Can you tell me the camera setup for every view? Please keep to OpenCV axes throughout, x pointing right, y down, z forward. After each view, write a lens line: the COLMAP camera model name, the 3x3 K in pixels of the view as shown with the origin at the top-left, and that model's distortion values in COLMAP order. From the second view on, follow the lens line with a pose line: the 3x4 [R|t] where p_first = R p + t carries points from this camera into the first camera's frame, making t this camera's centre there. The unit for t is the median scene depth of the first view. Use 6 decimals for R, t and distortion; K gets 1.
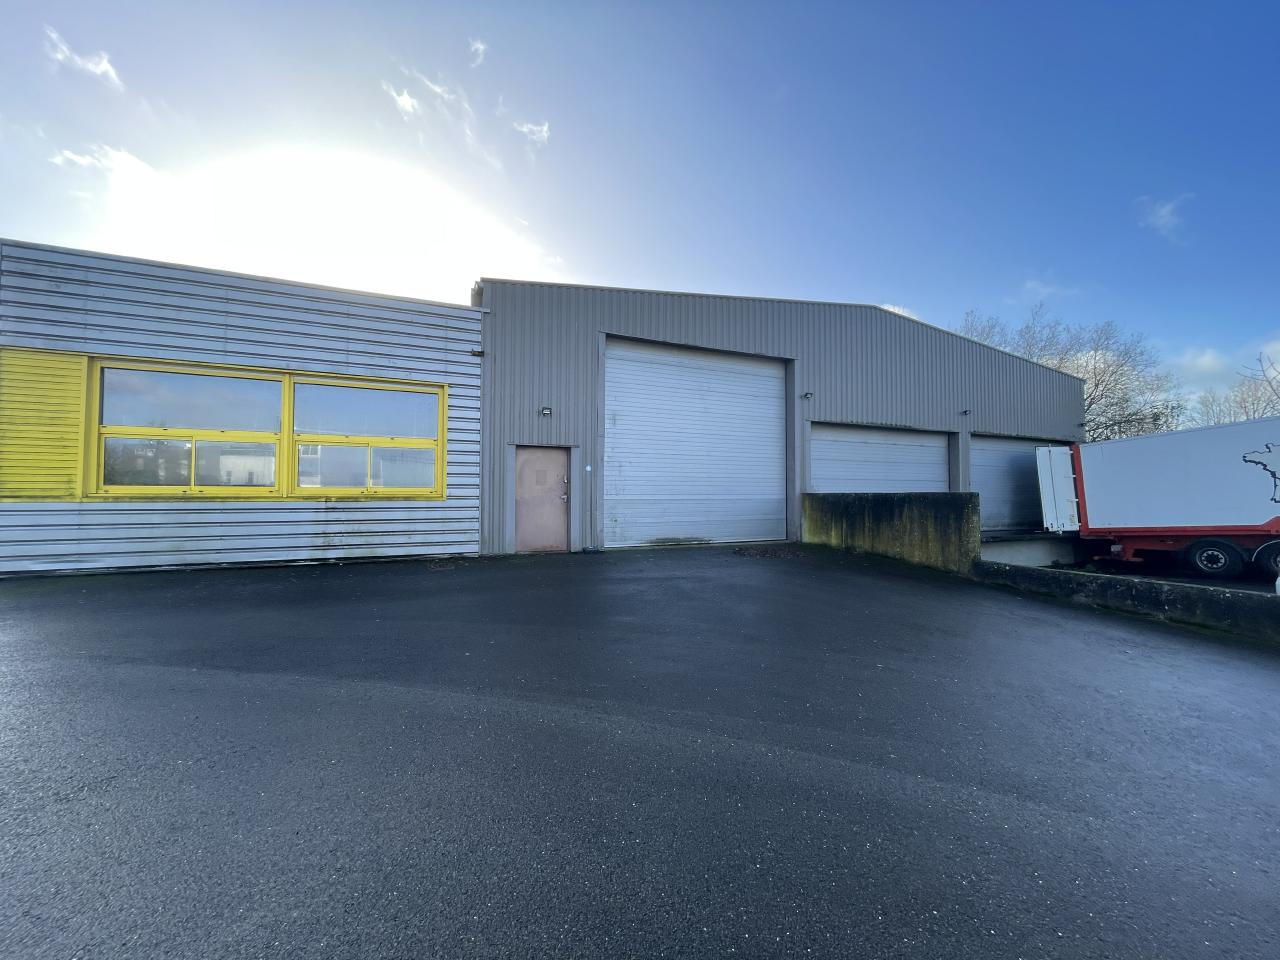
lens RADIAL K [[519.2, 0, 642.9], [0, 519.2, 491.6], [0, 0, 1]] dist [-0.001163, -0.000090]
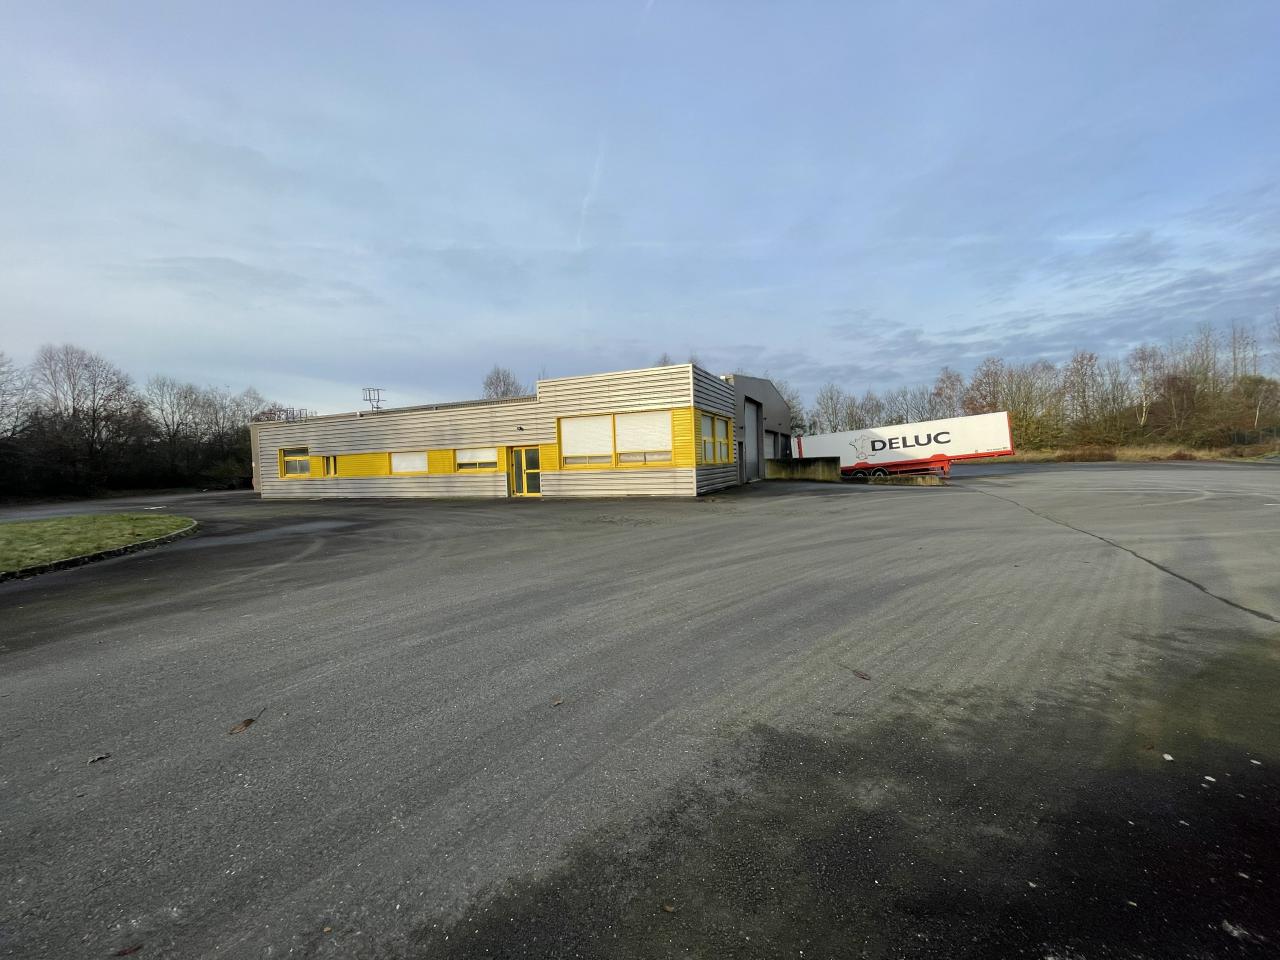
lens RADIAL K [[519.2, 0, 642.9], [0, 519.2, 491.6], [0, 0, 1]] dist [-0.001163, -0.000090]
pose [[0.731339, -0.070715, 0.678338, -1.978555], [0.041821, 0.997388, 0.058887, -0.013122], [-0.680731, -0.014698, 0.732386, -0.438780]]
